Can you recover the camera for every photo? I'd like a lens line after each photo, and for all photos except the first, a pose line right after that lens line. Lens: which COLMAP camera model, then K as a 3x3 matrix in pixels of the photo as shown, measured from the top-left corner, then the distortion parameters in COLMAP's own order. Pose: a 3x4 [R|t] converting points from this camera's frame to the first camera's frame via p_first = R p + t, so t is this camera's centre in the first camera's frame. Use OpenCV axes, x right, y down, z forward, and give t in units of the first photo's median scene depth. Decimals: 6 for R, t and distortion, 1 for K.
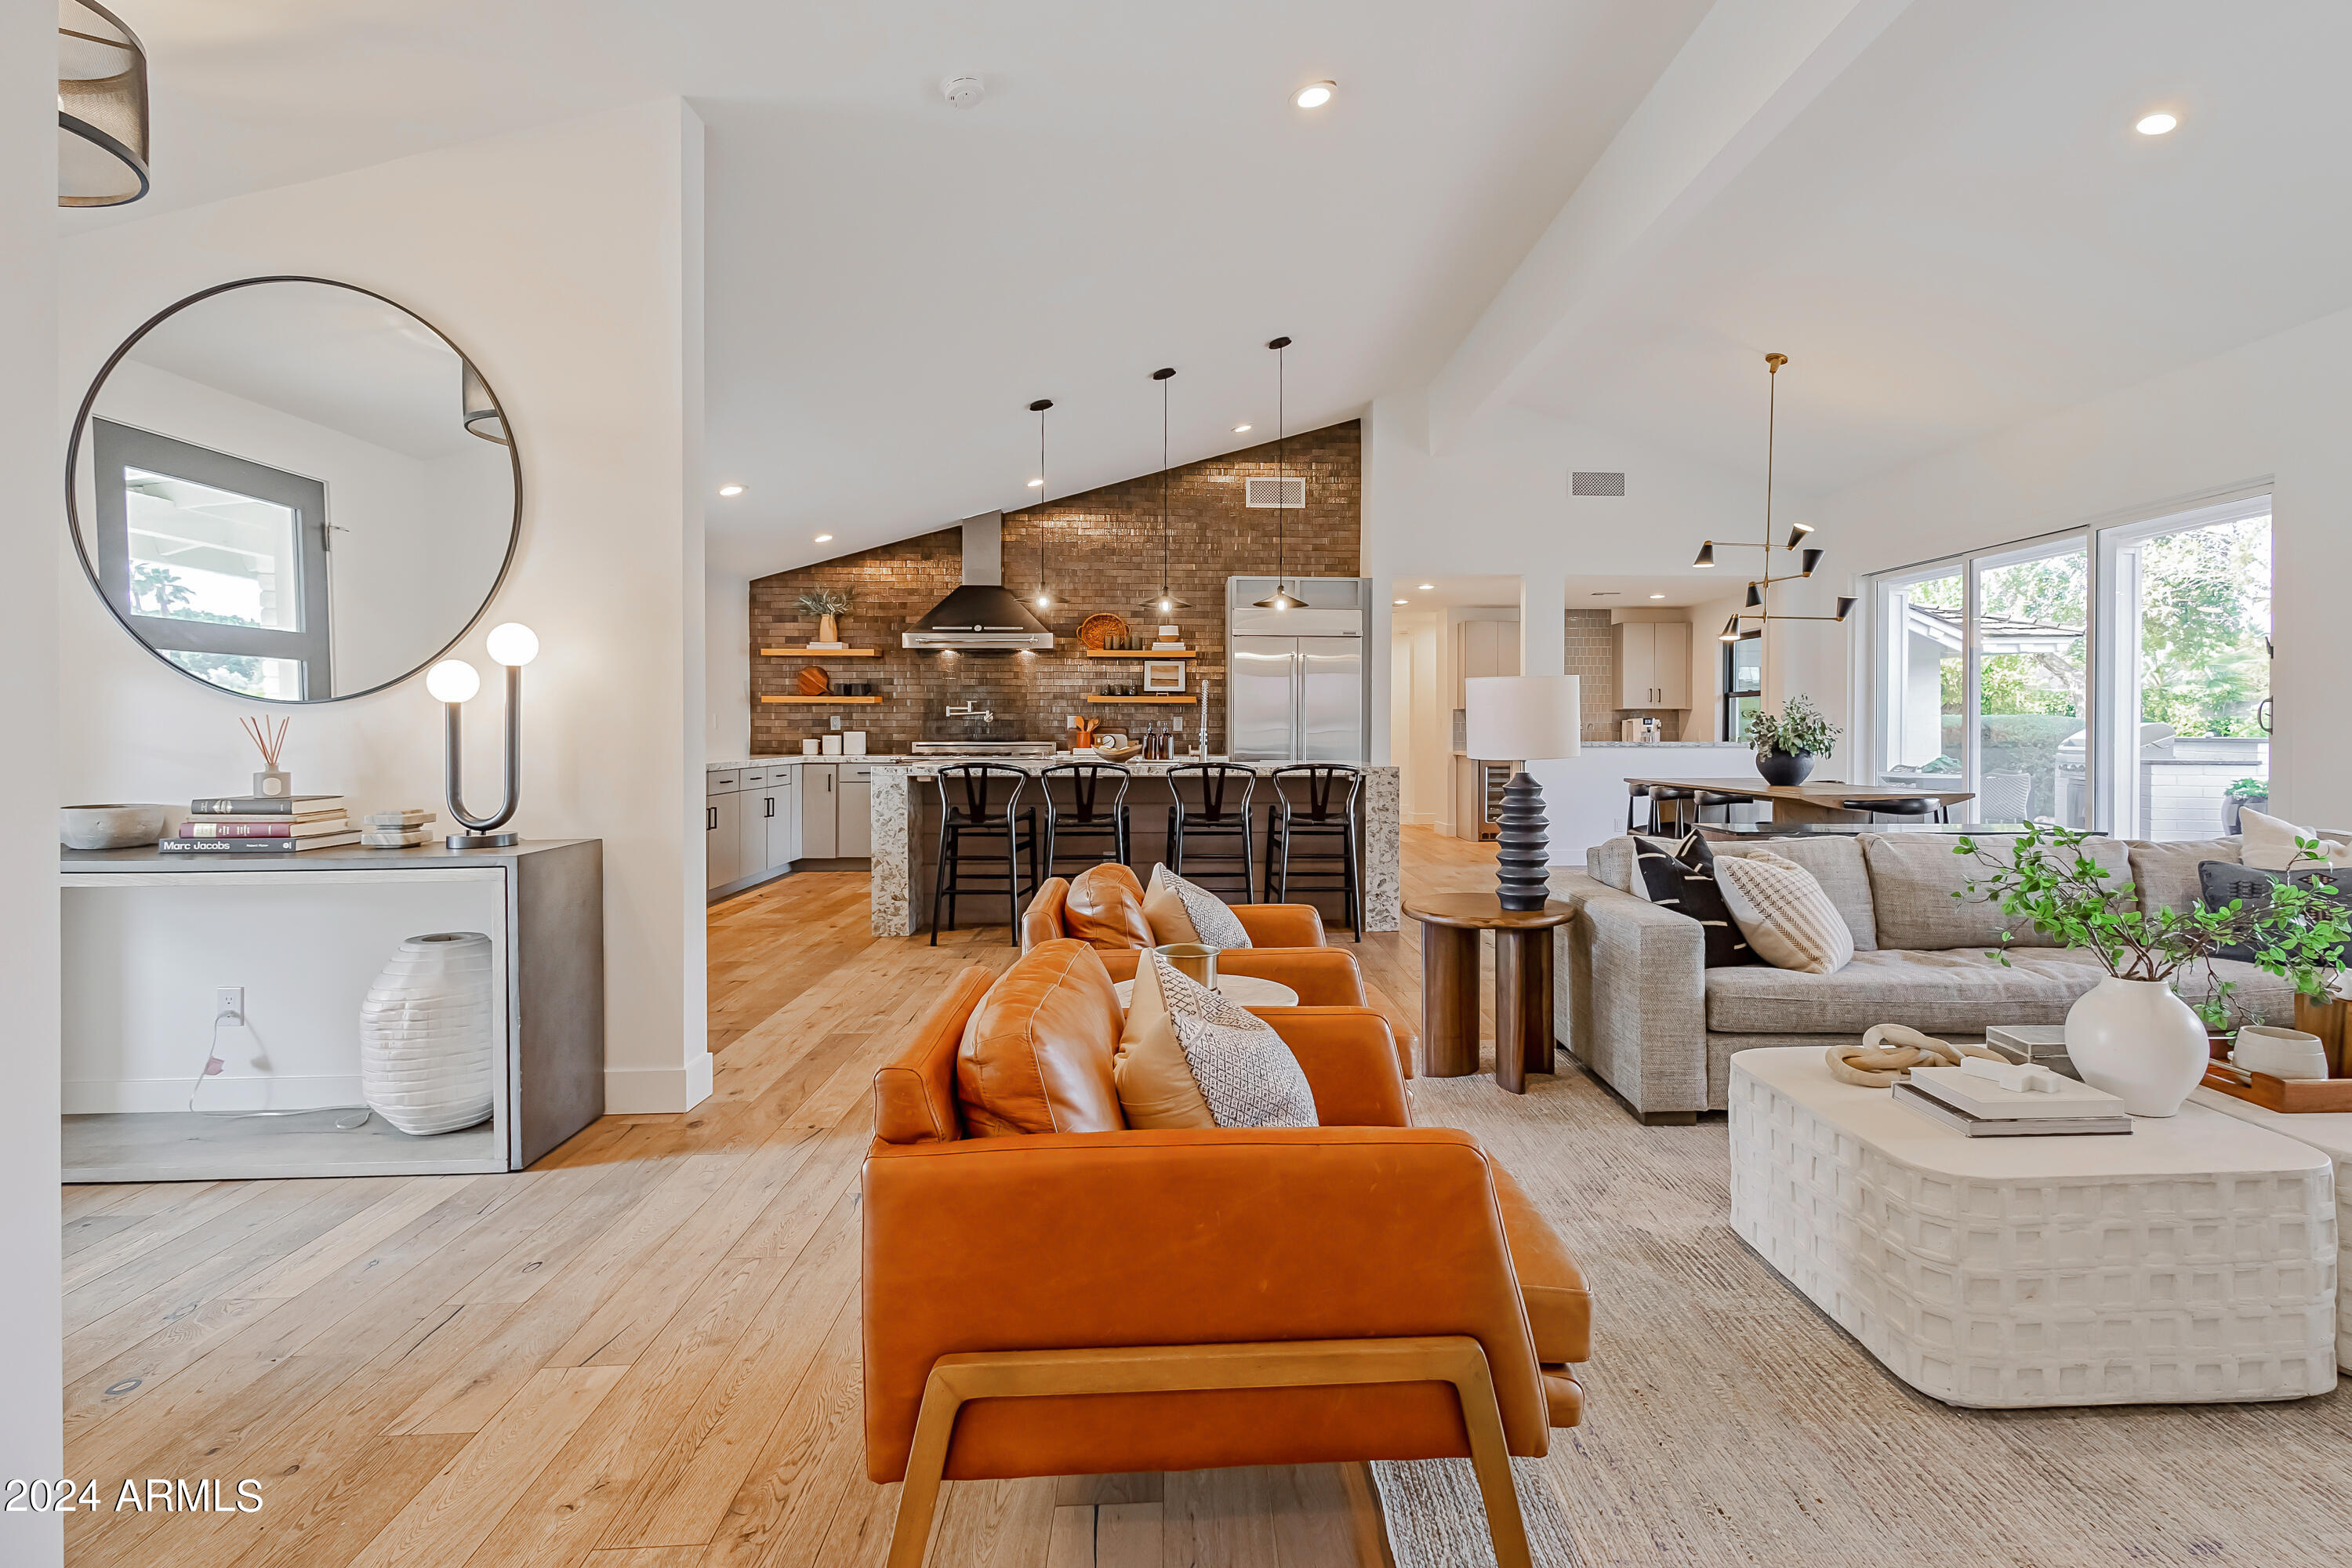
lens RADIAL K [[1162.0, 0, 1233.2], [0, 1162.0, 746.7], [0, 0, 1]] dist [0.000675, -0.000419]
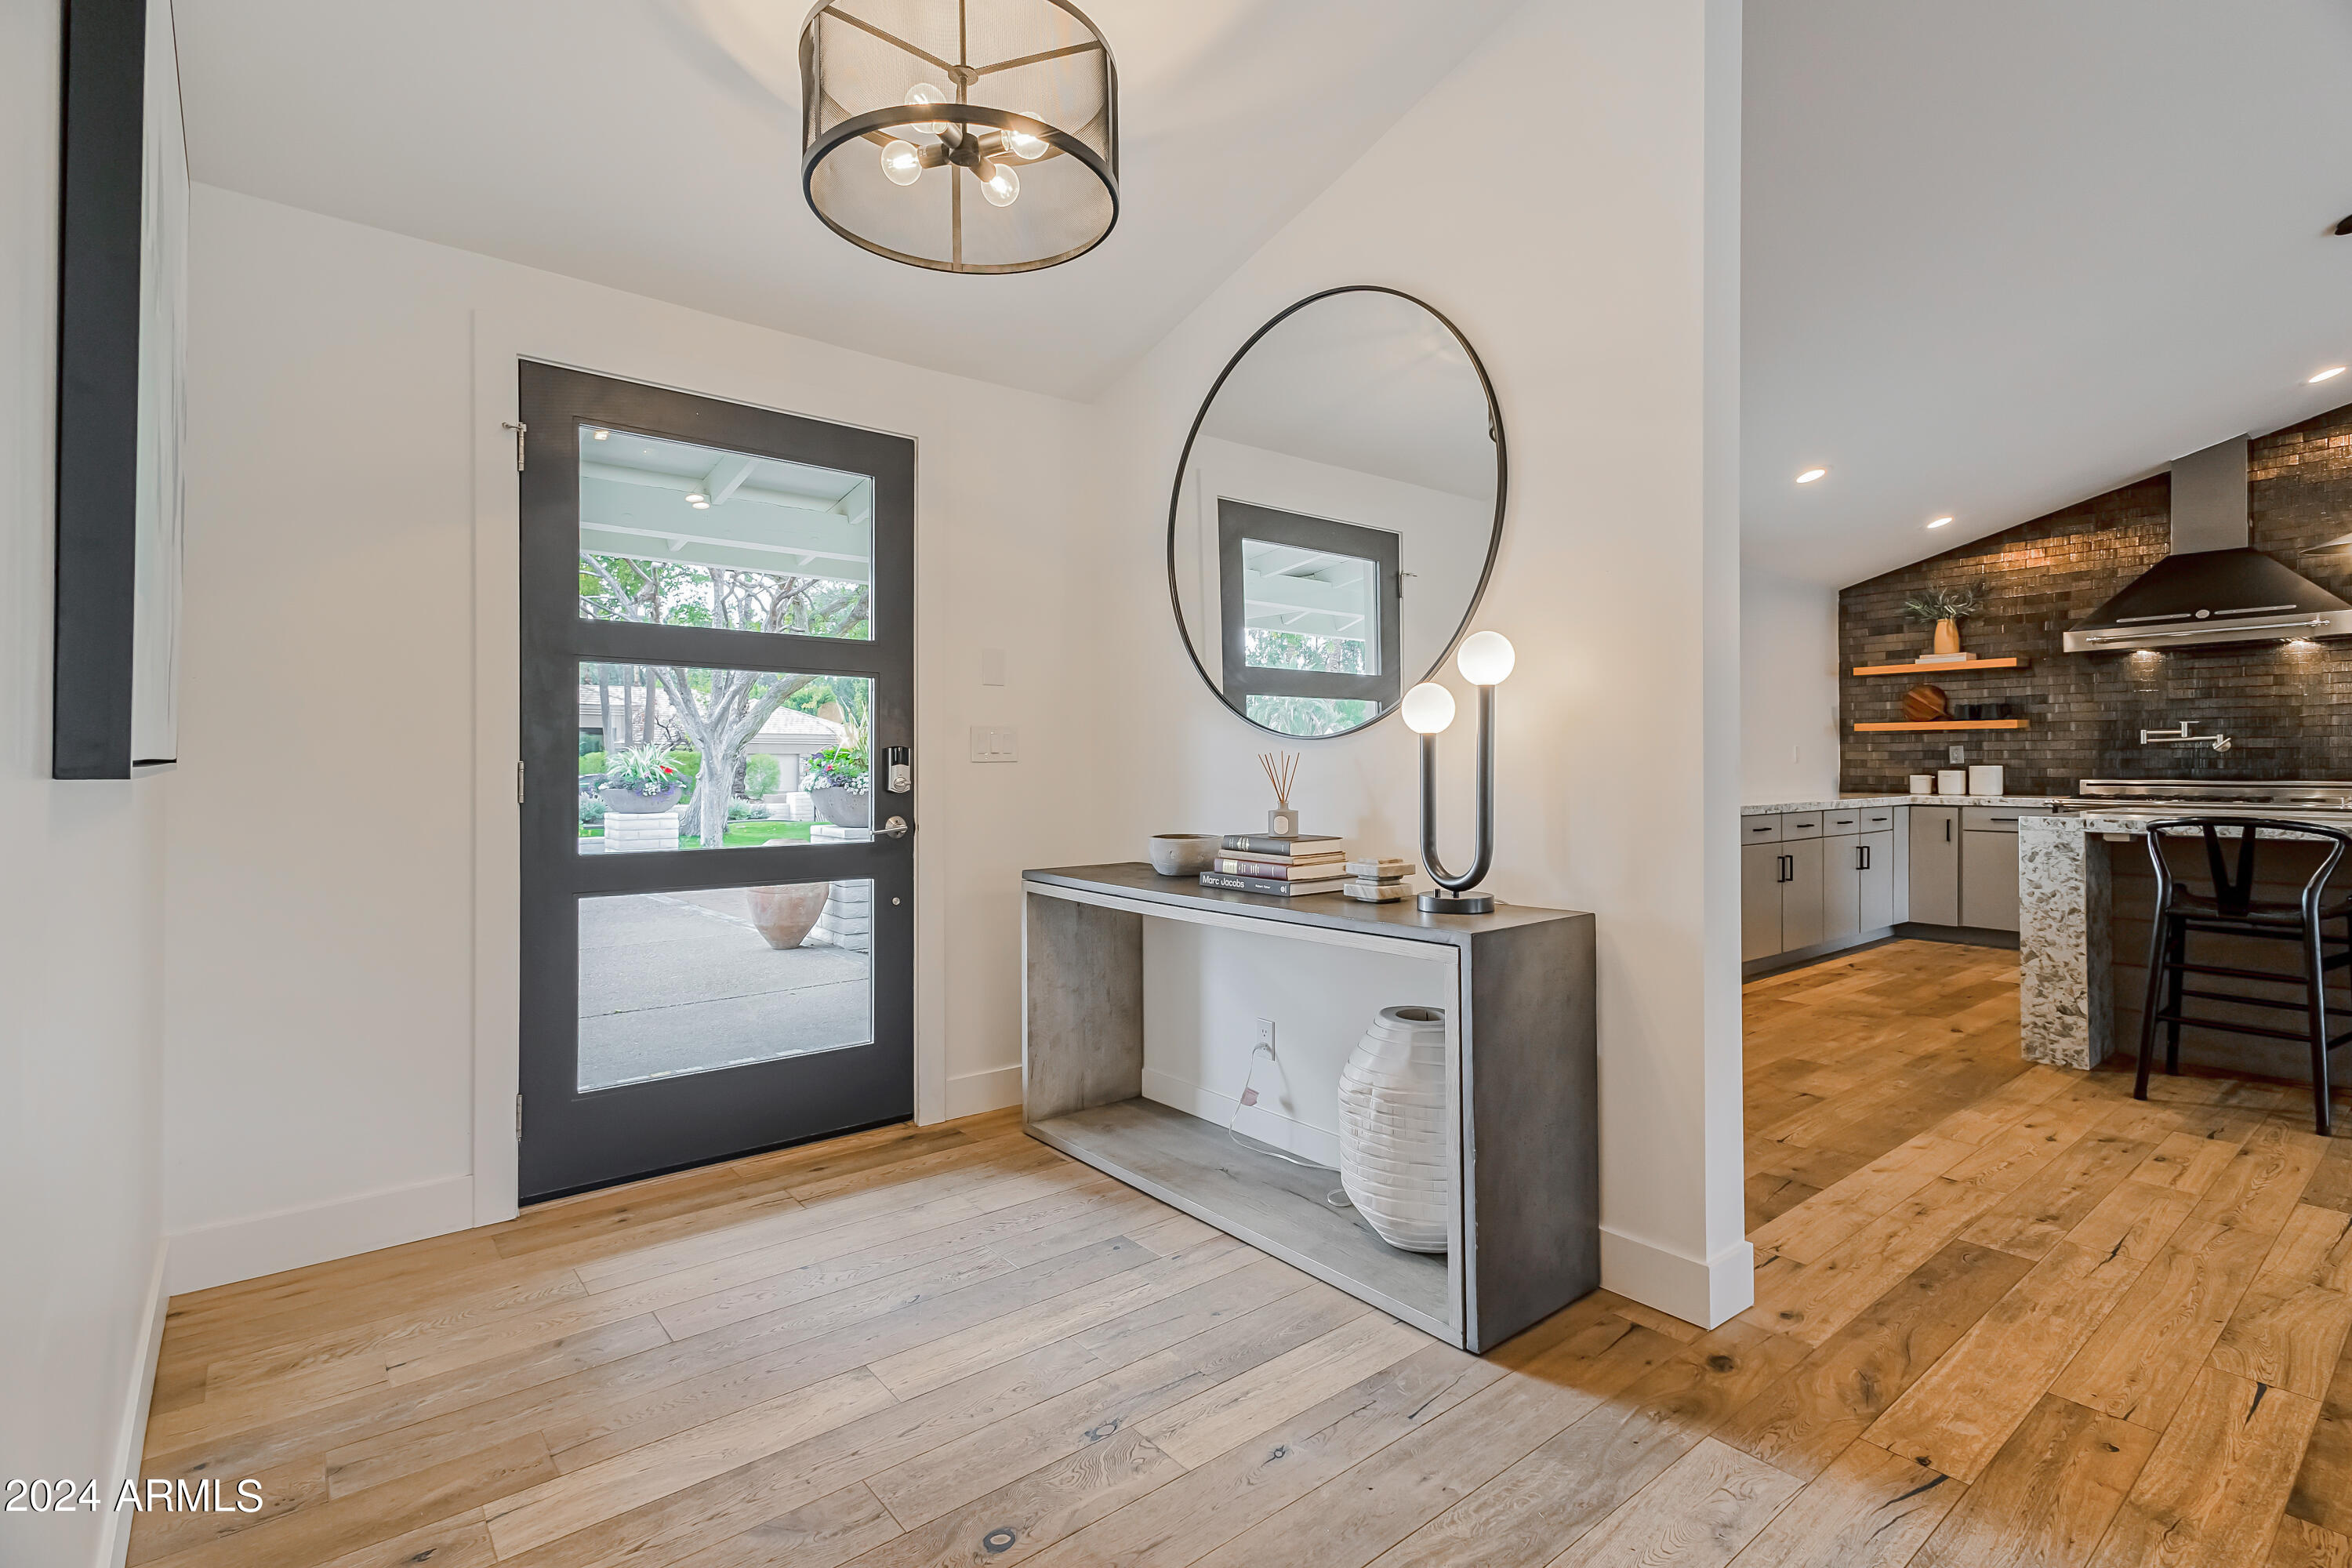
lens RADIAL K [[1092.1, 0, 1171.0], [0, 1092.1, 759.9], [0, 0, 1]] dist [0.010542, -0.000459]
pose [[0.582718, -0.005424, -0.812656, -0.047407], [-0.008864, 0.999876, -0.013029, -0.002471], [0.812626, 0.014796, 0.582598, 0.131845]]
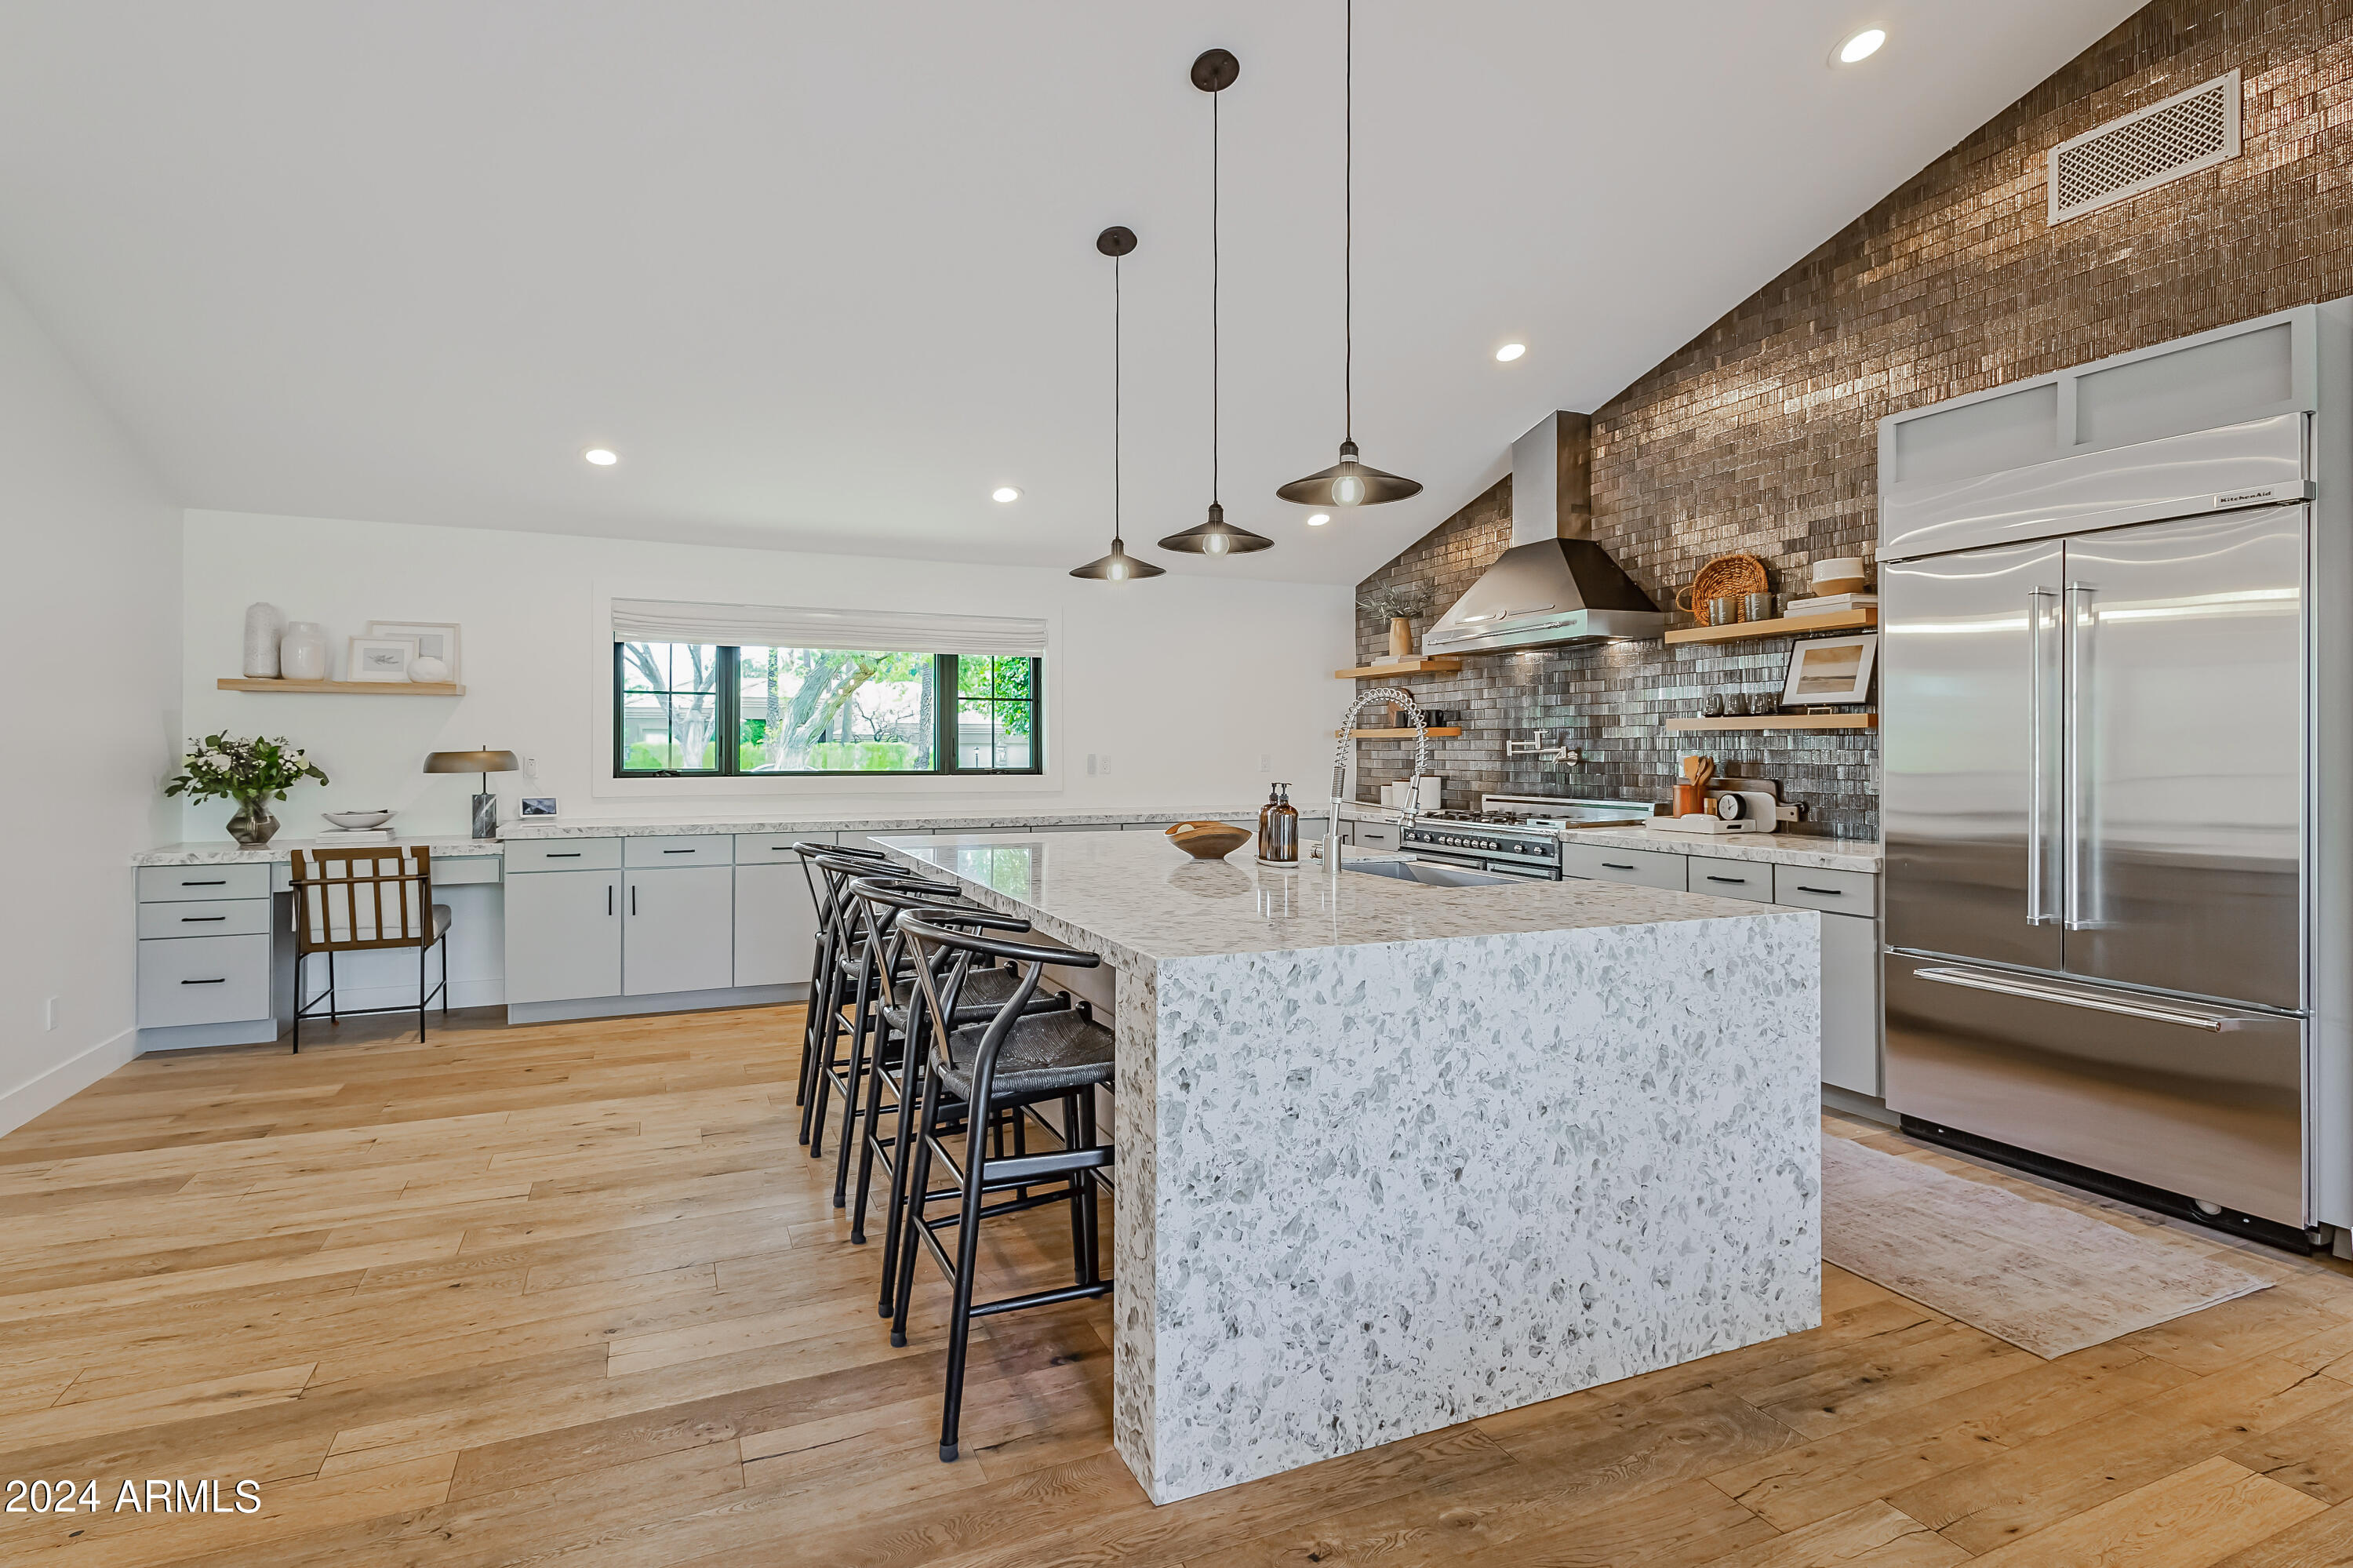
lens RADIAL K [[1159.9, 0, 1139.7], [0, 1159.9, 742.0], [0, 0, 1]] dist [0.004489, 0.000418]
pose [[0.336904, -0.007751, -0.941507, 0.293725], [-0.012227, 0.999846, -0.012607, -0.024159], [0.941460, 0.015759, 0.336757, 0.611982]]
